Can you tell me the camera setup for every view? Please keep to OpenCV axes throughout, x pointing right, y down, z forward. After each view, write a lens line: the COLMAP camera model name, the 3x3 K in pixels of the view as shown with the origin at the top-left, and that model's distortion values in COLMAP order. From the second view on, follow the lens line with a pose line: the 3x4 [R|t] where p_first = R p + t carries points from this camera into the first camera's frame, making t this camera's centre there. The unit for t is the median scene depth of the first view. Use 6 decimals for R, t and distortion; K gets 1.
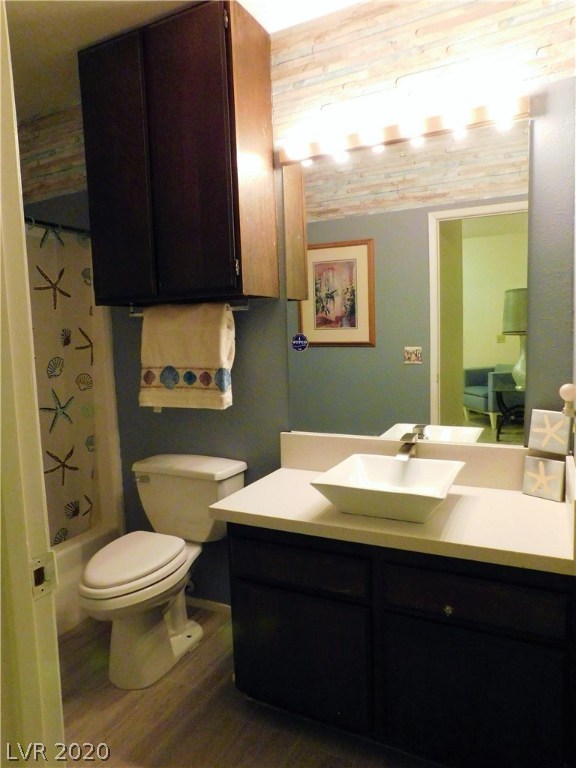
lens RADIAL K [[510.0, 0, 287.2], [0, 510.0, 384.9], [0, 0, 1]] dist [-0.039908, 0.024813]
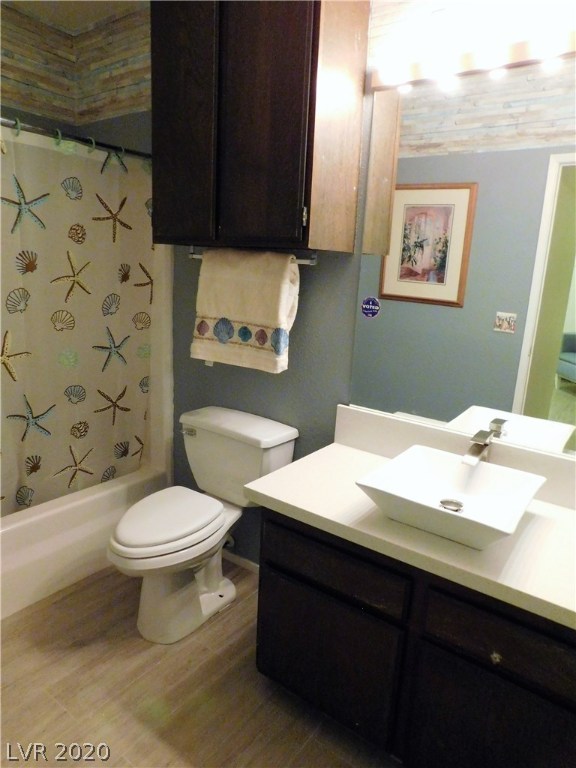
lens RADIAL K [[510.0, 0, 290.6], [0, 510.0, 384.6], [0, 0, 1]] dist [-0.039908, 0.024813]
pose [[0.982977, 0.120664, -0.138550, 0.025696], [-0.100998, 0.984825, 0.141137, -0.059716], [0.153477, -0.124741, 0.980247, 0.107352]]
